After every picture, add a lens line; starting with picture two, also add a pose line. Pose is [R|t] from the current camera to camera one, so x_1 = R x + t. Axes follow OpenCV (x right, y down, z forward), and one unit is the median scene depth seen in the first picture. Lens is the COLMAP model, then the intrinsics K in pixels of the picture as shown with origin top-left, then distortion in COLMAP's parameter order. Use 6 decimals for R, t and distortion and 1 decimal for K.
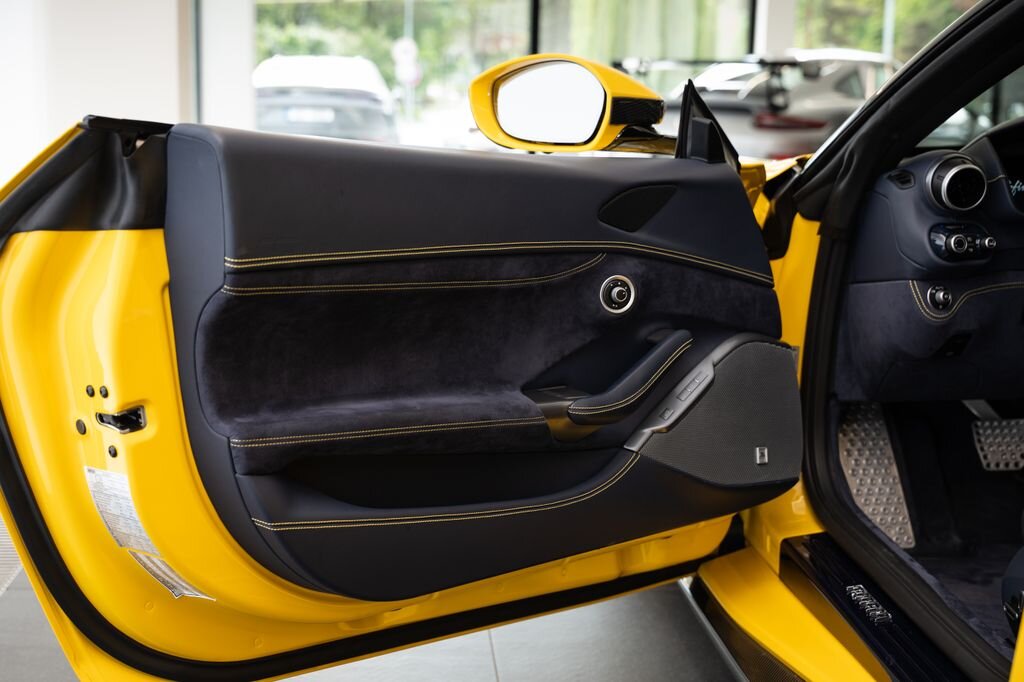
lens RADIAL K [[1448.1, 0, 512.0], [0, 1448.1, 341.0], [0, 0, 1]] dist [0.014373, 0.061111]
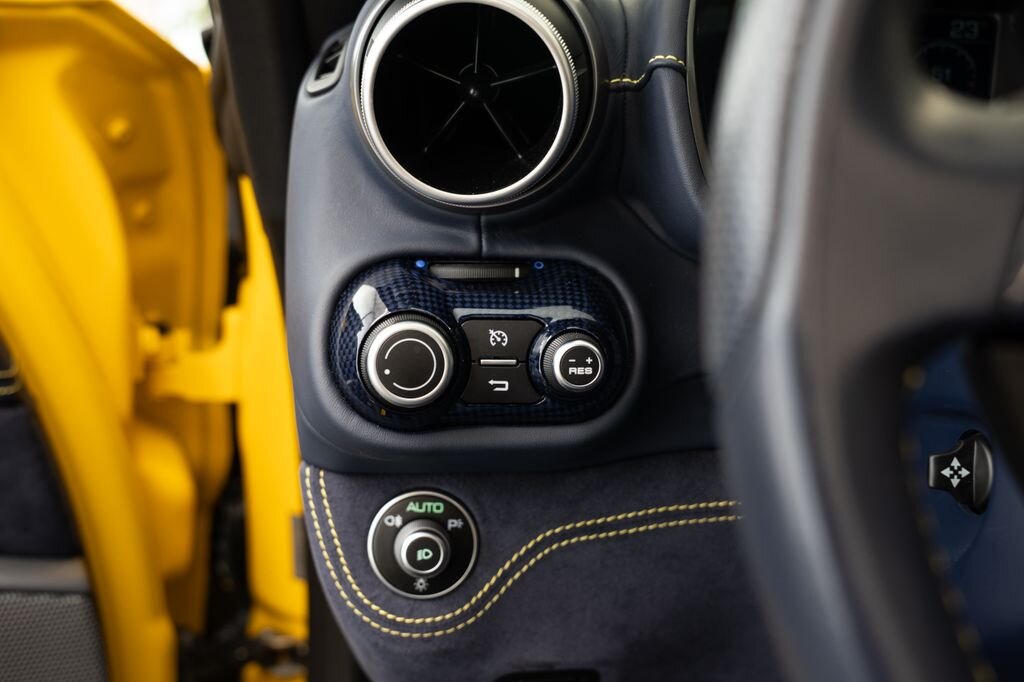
lens RADIAL K [[1281.0, 0, 512.0], [0, 1281.0, 341.0], [0, 0, 1]] dist [0.019737, 0.029327]
pose [[0.974060, 0.088640, -0.208207, 0.352774], [-0.067718, 0.992104, 0.105562, -0.089168], [0.215920, -0.088724, 0.972372, 0.793383]]
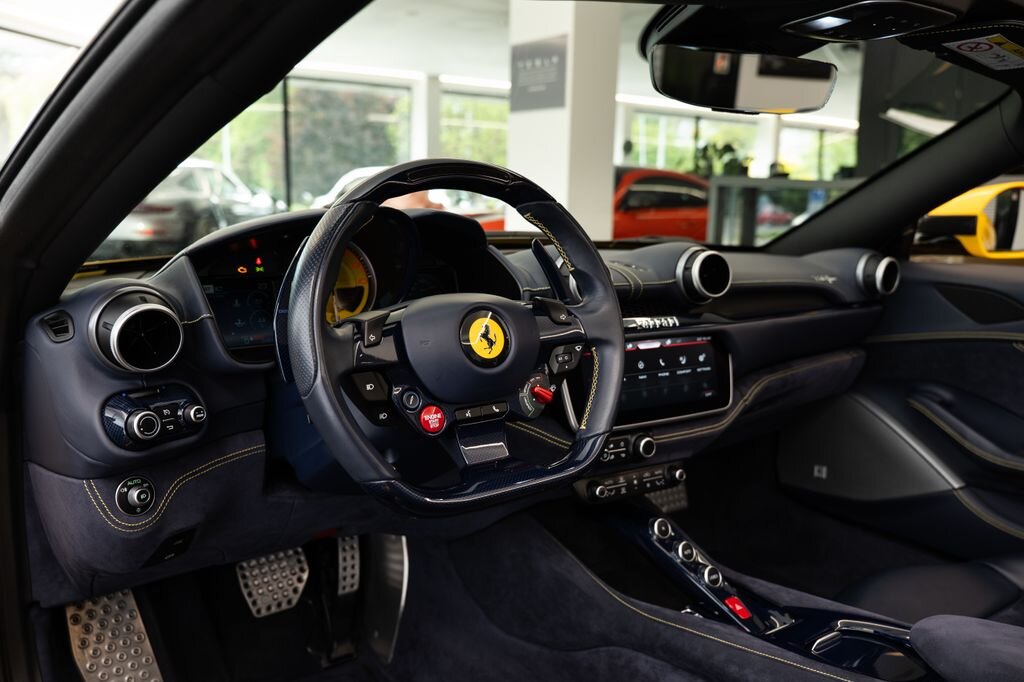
lens RADIAL K [[841.4, 0, 512.3], [0, 841.4, 357.4], [0, 0, 1]] dist [-0.003000, 0.004022]
pose [[0.842018, -0.107479, 0.528634, 0.242194], [0.092056, 0.994205, 0.055508, -0.100622], [-0.531537, 0.001925, 0.847033, 0.571353]]
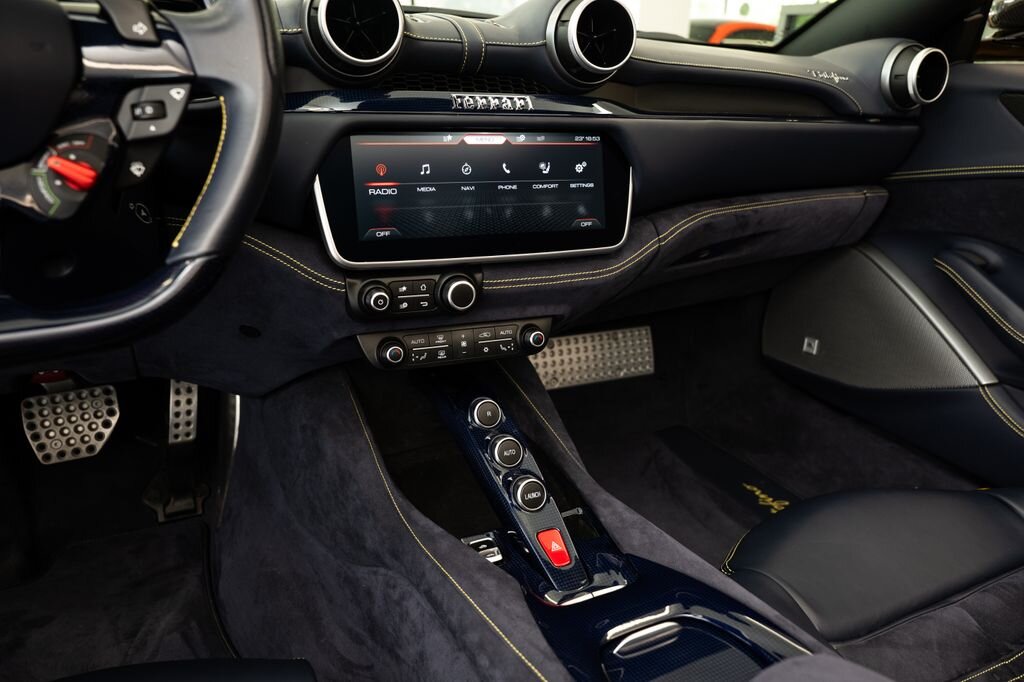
lens RADIAL K [[740.4, 0, 512.0], [0, 740.4, 341.0], [0, 0, 1]] dist [-0.003674, 0.003050]
pose [[0.916431, -0.124963, 0.380182, 0.489879], [0.042352, 0.974947, 0.218369, -0.054420], [-0.397946, -0.184018, 0.898764, 0.686662]]
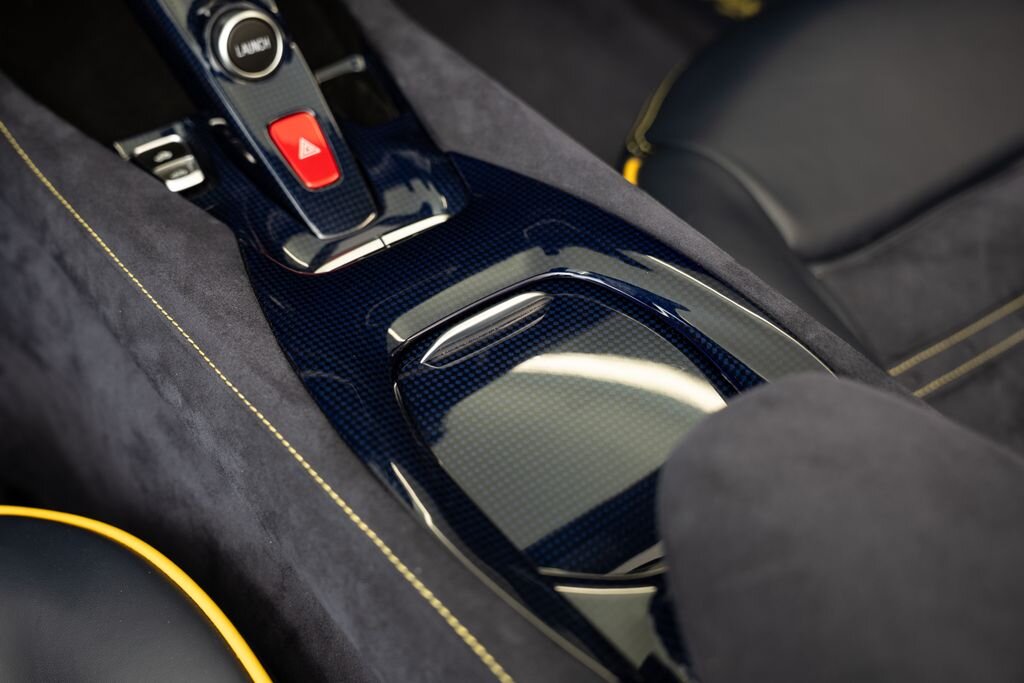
lens RADIAL K [[1206.8, 0, 476.3], [0, 1206.8, 337.9], [0, 0, 1]] dist [-0.015232, -0.005871]
pose [[0.843423, -0.381019, 0.378764, 0.530257], [0.037274, 0.744807, 0.666238, -0.040107], [-0.535956, -0.547802, 0.642390, 0.736353]]
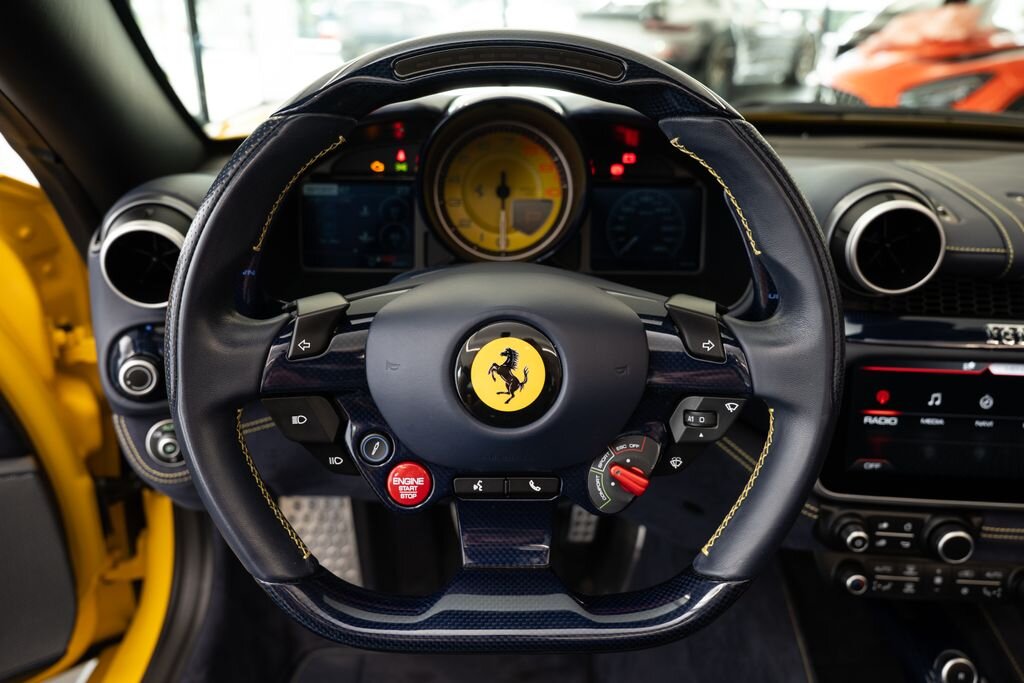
lens RADIAL K [[814.5, 0, 512.0], [0, 814.5, 341.5], [0, 0, 1]] dist [0.002730, -0.007241]
pose [[0.998847, 0.018767, -0.044180, 0.443074], [-0.008422, 0.974643, 0.223608, -0.142734], [0.047256, -0.222978, 0.973677, 0.701794]]
